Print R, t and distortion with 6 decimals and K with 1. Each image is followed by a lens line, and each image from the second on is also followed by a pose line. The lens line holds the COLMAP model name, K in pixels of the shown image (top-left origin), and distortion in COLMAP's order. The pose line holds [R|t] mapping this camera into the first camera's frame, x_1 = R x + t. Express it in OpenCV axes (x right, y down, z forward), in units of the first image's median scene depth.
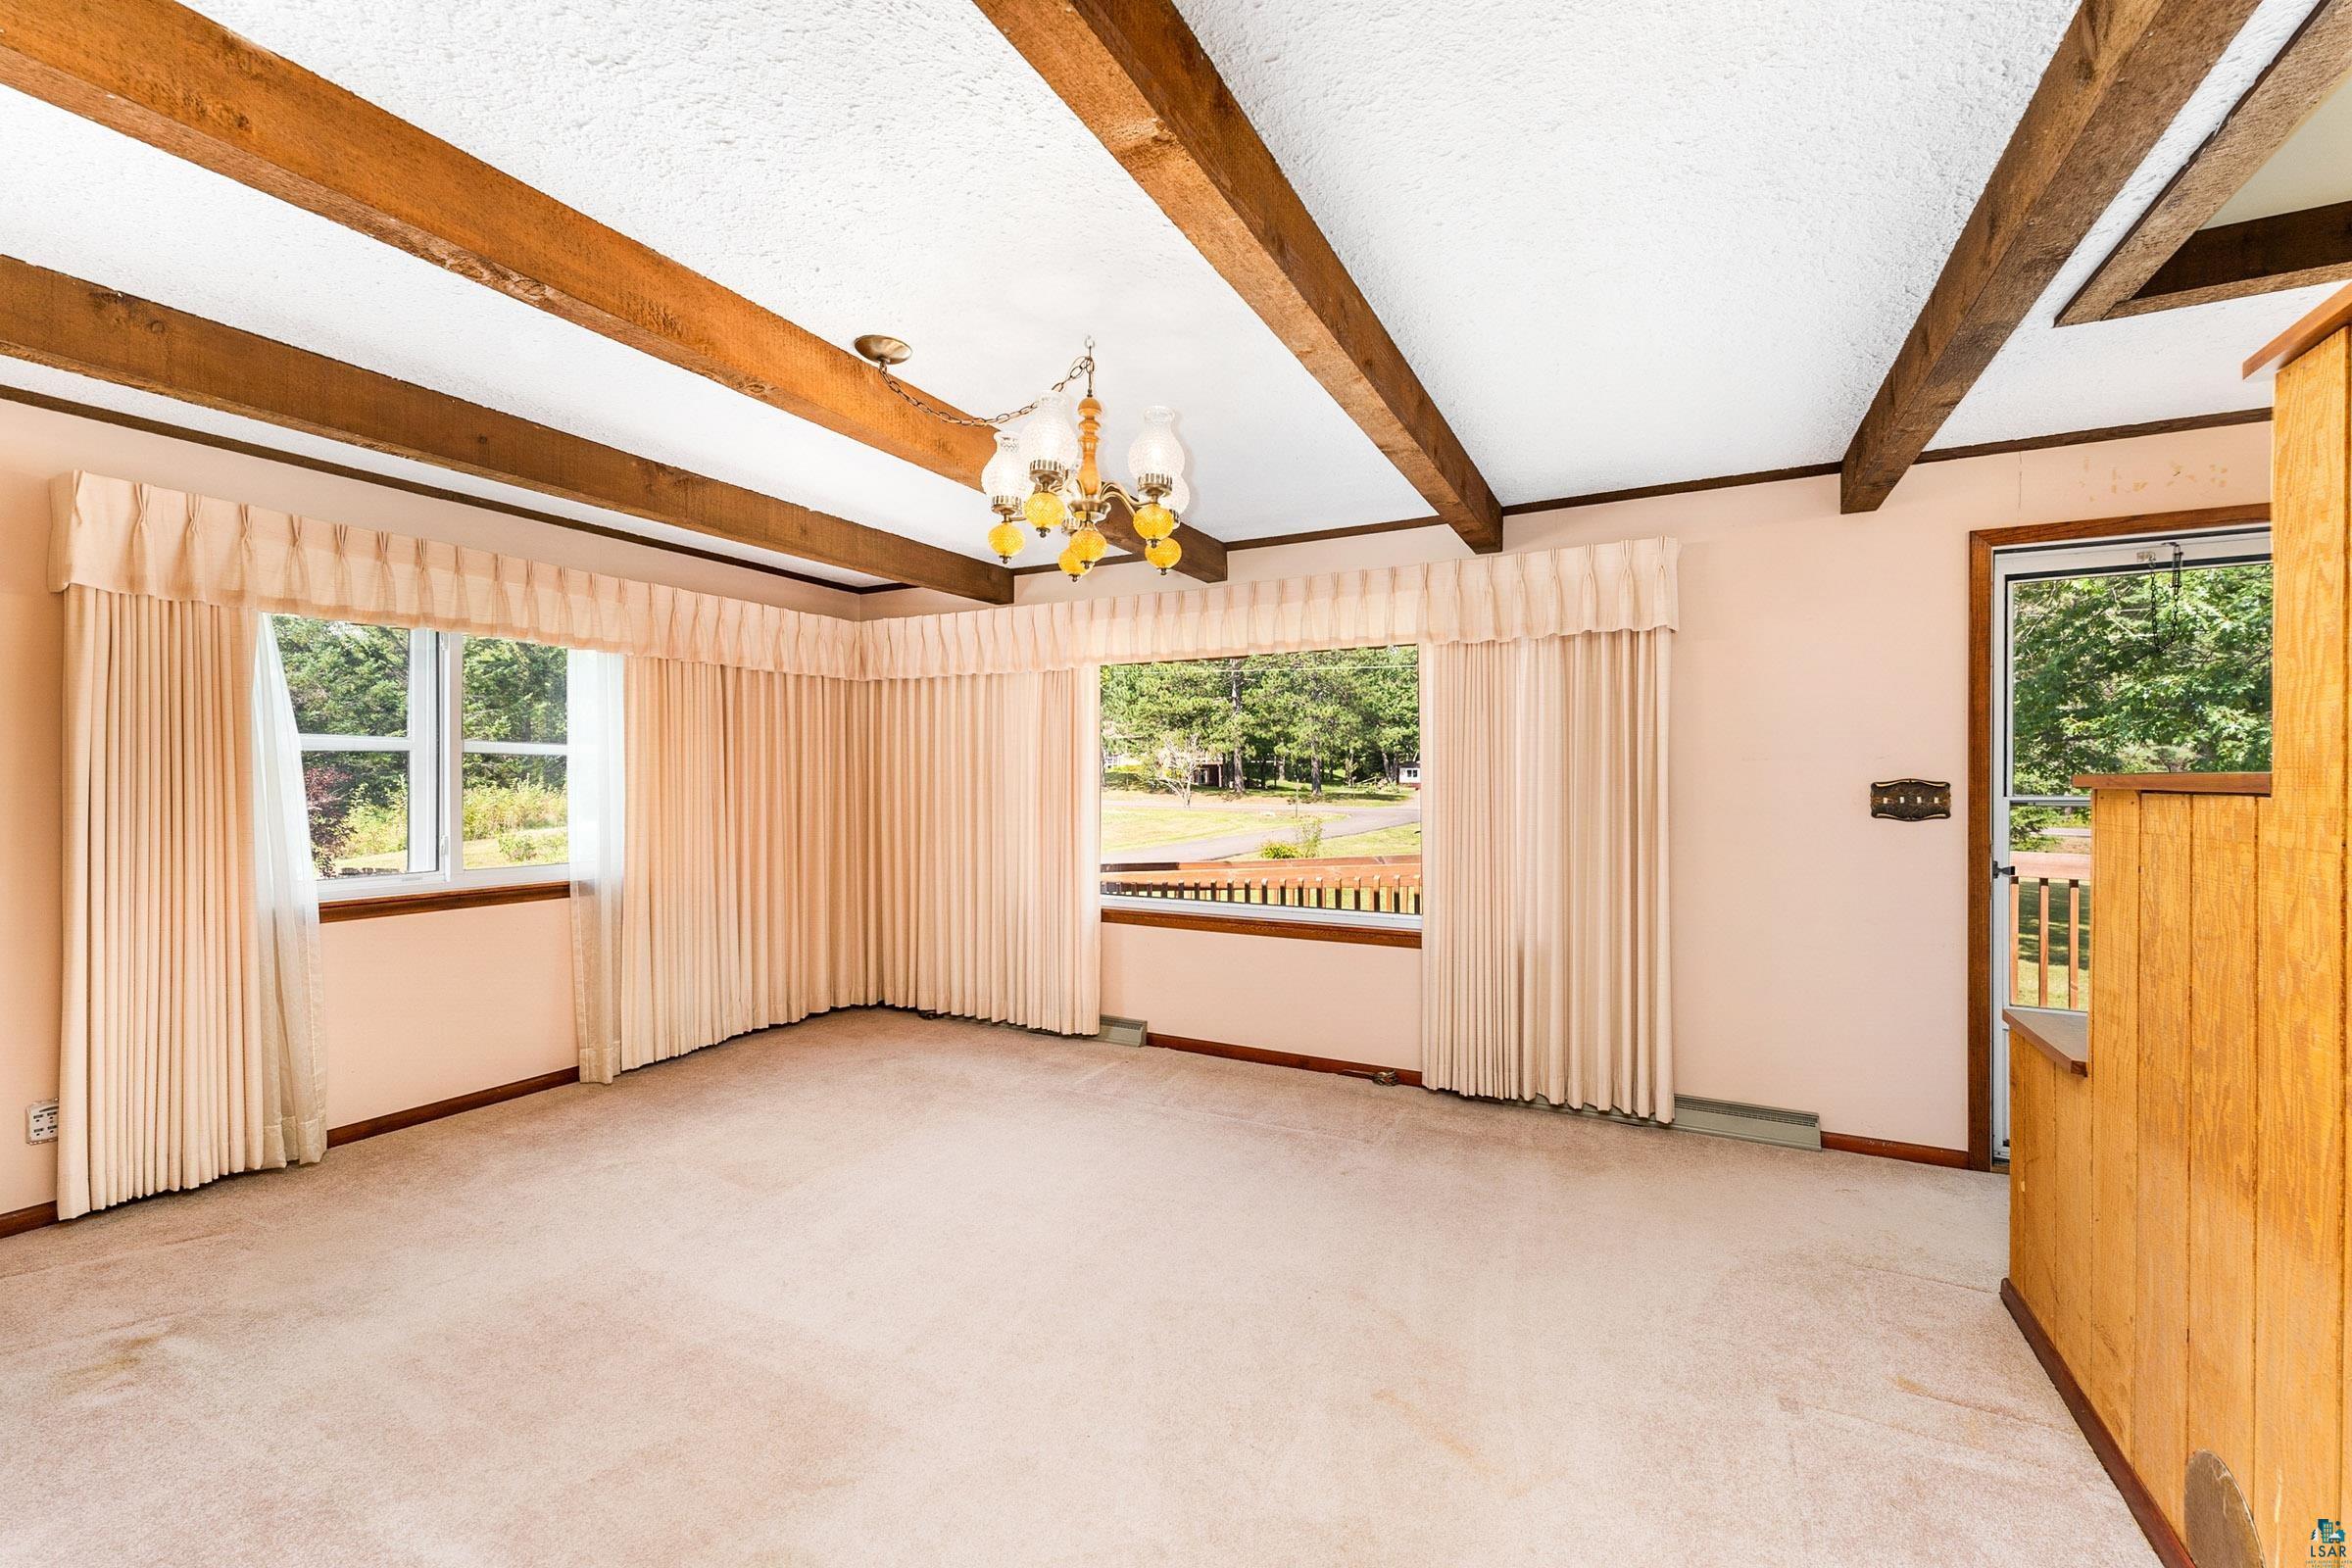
lens RADIAL K [[952.5, 0, 1187.4], [0, 952.5, 800.4], [0, 0, 1]] dist [0.003157, -0.000711]
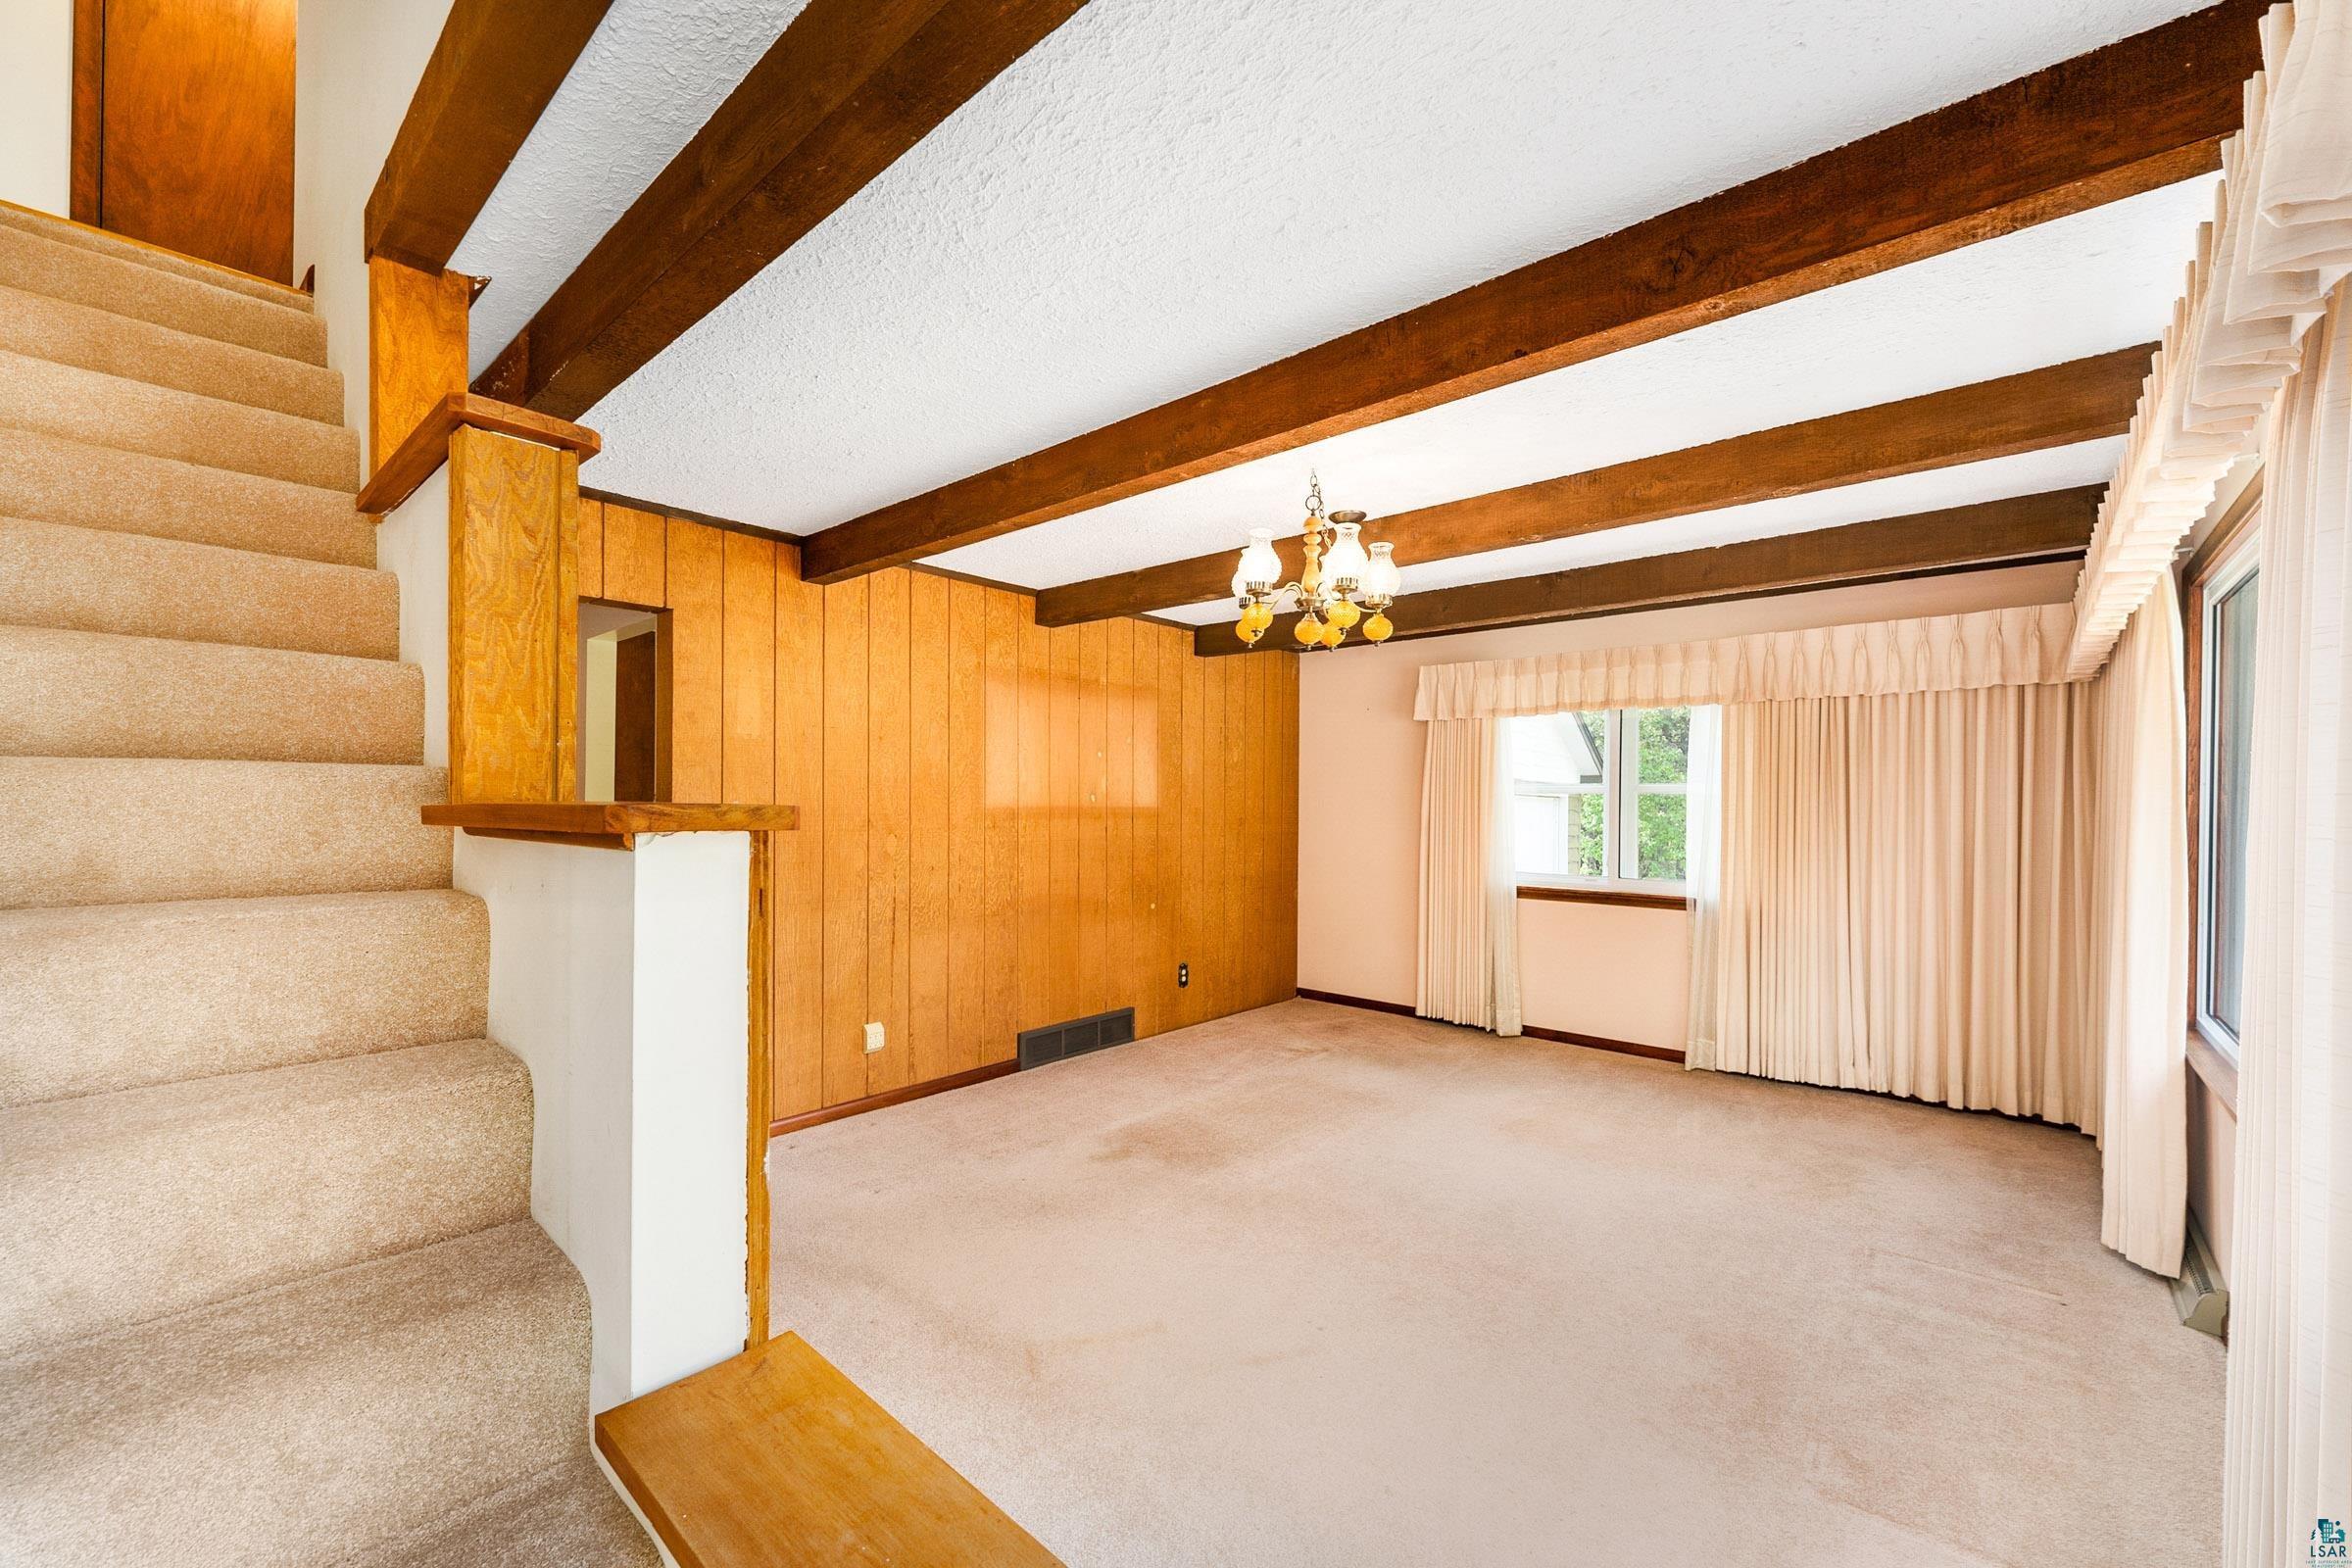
lens RADIAL K [[952.5, 0, 1151.4], [0, 952.5, 796.1], [0, 0, 1]] dist [0.003157, -0.000711]
pose [[-0.268702, -0.015656, -0.963096, 0.779567], [-0.030992, 0.999491, -0.007601, -0.014170], [0.962725, 0.027806, -0.269050, 0.736729]]
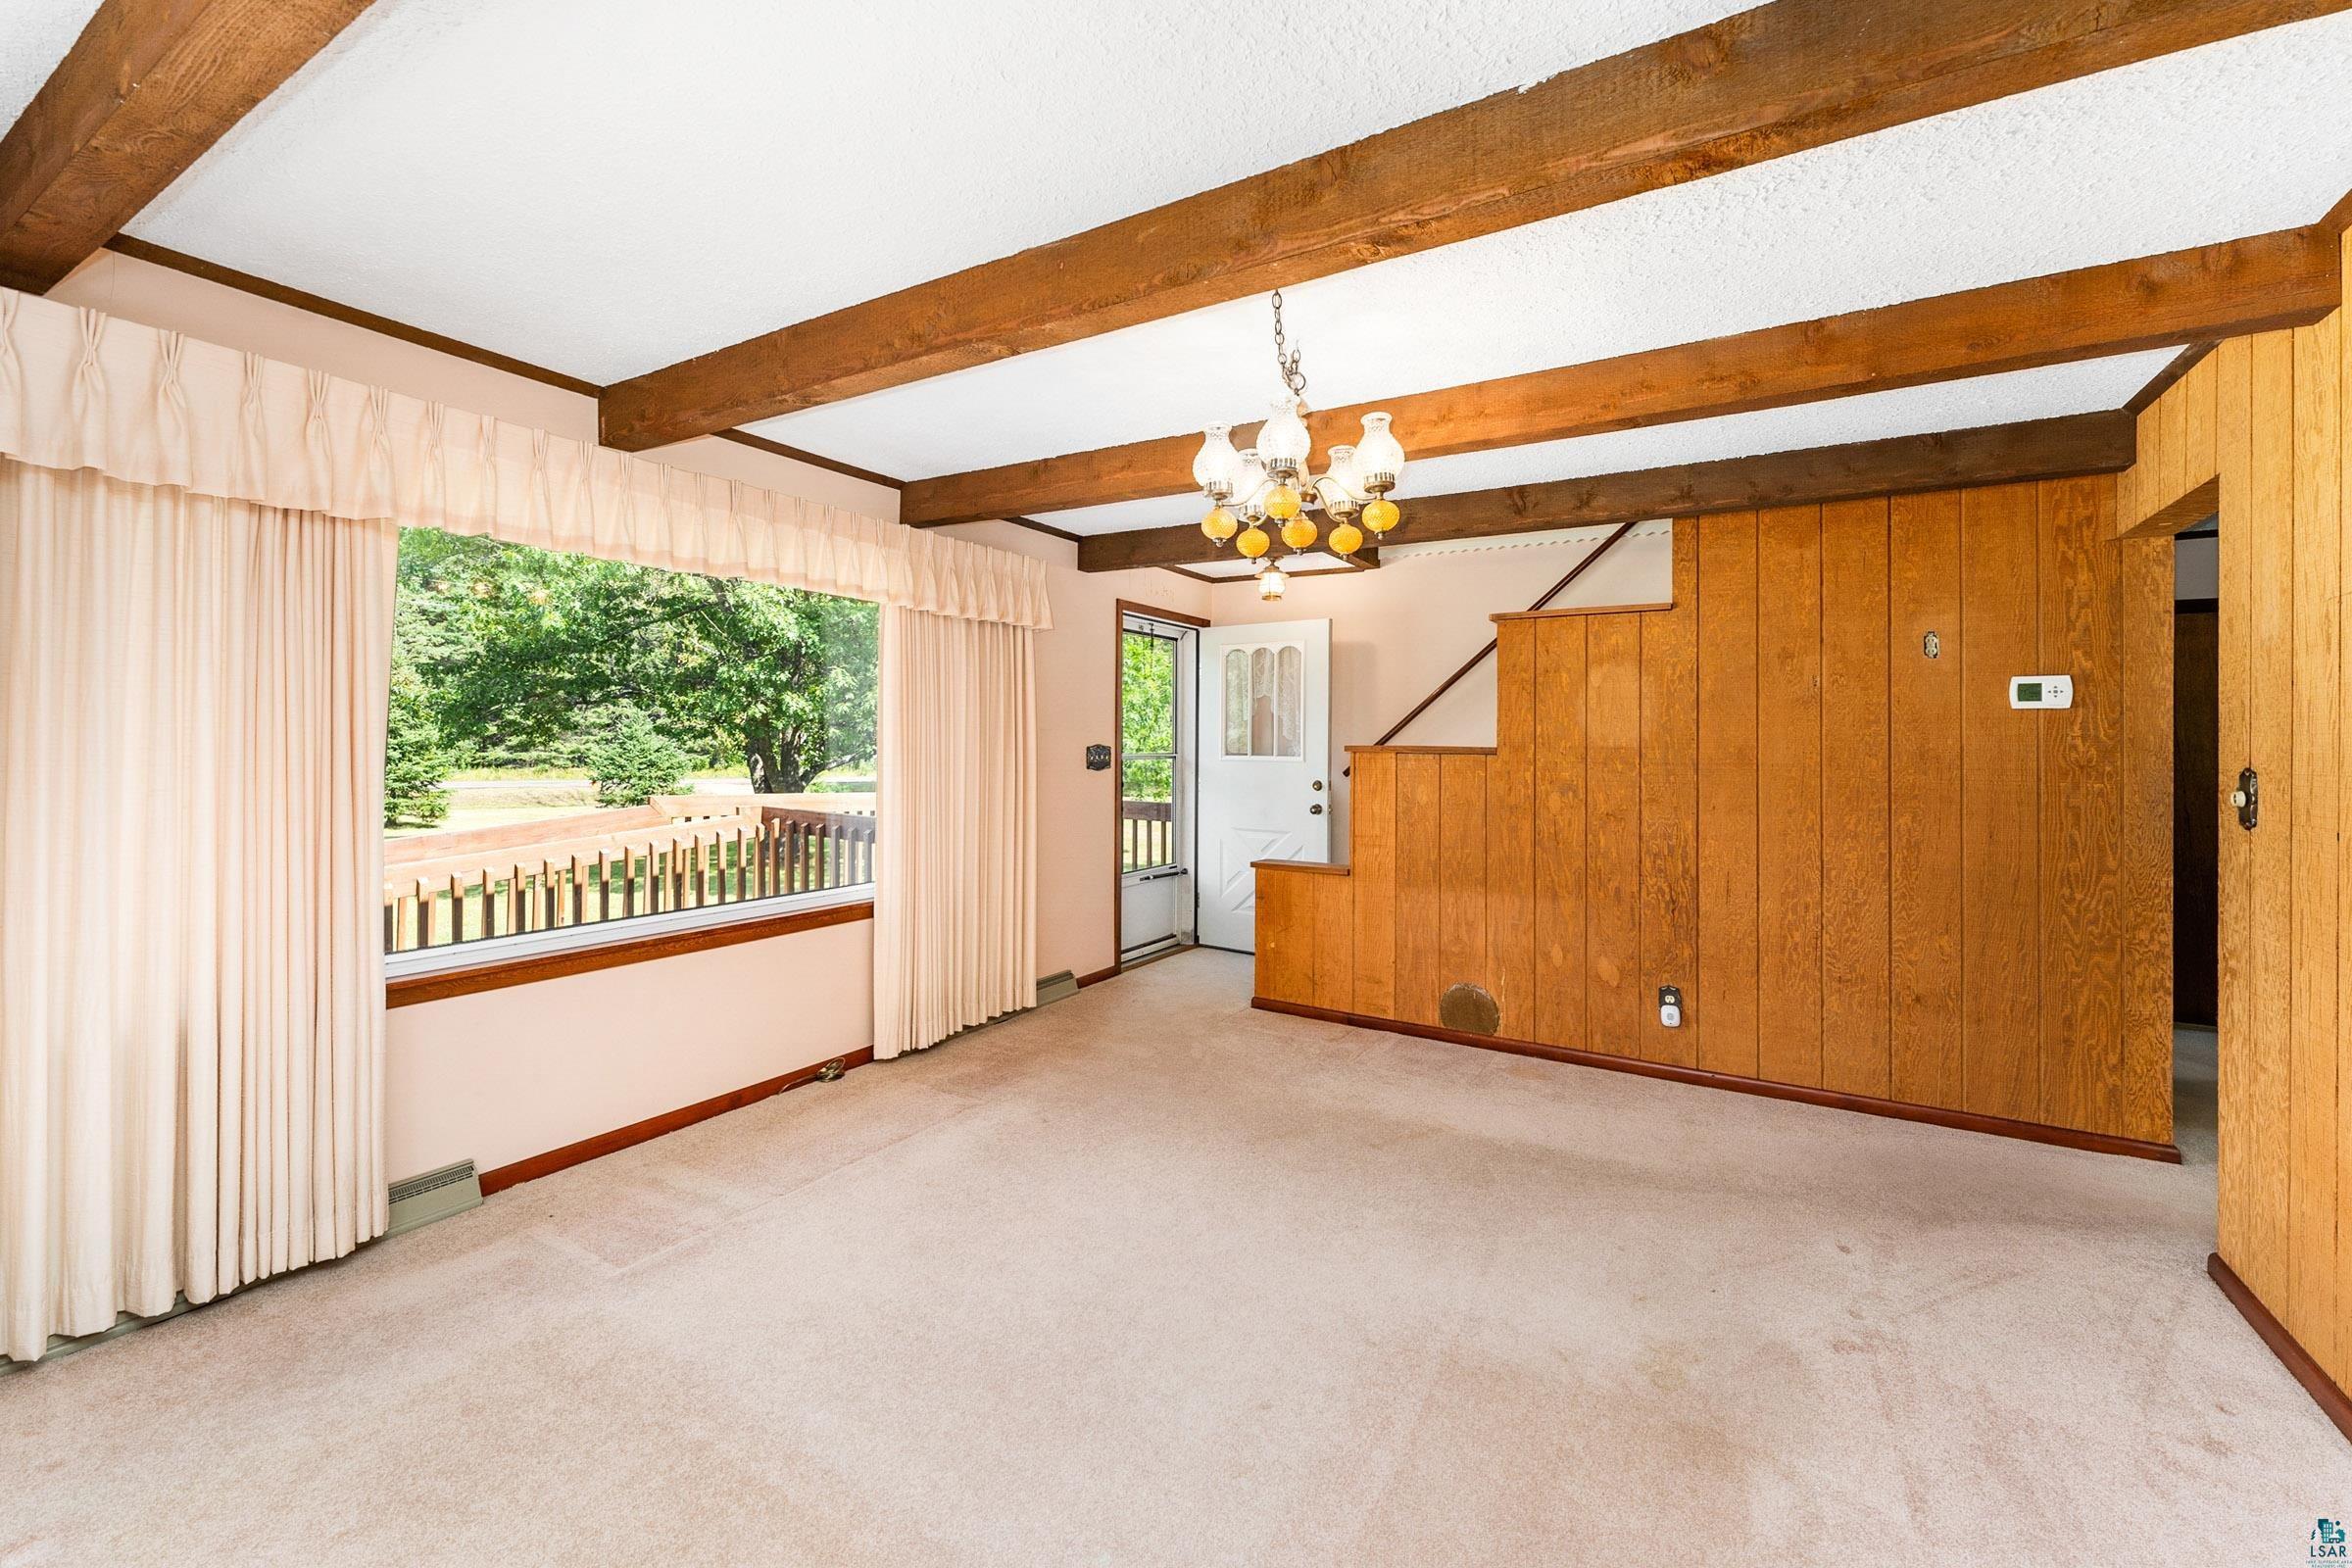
lens RADIAL K [[952.5, 0, 1205.5], [0, 952.5, 732.5], [0, 0, 1]] dist [0.003157, -0.000711]
pose [[0.053364, 0.011063, 0.998514, -0.772544], [0.005606, 0.999920, -0.011378, -0.021124], [-0.998559, 0.006204, 0.053297, 0.675955]]
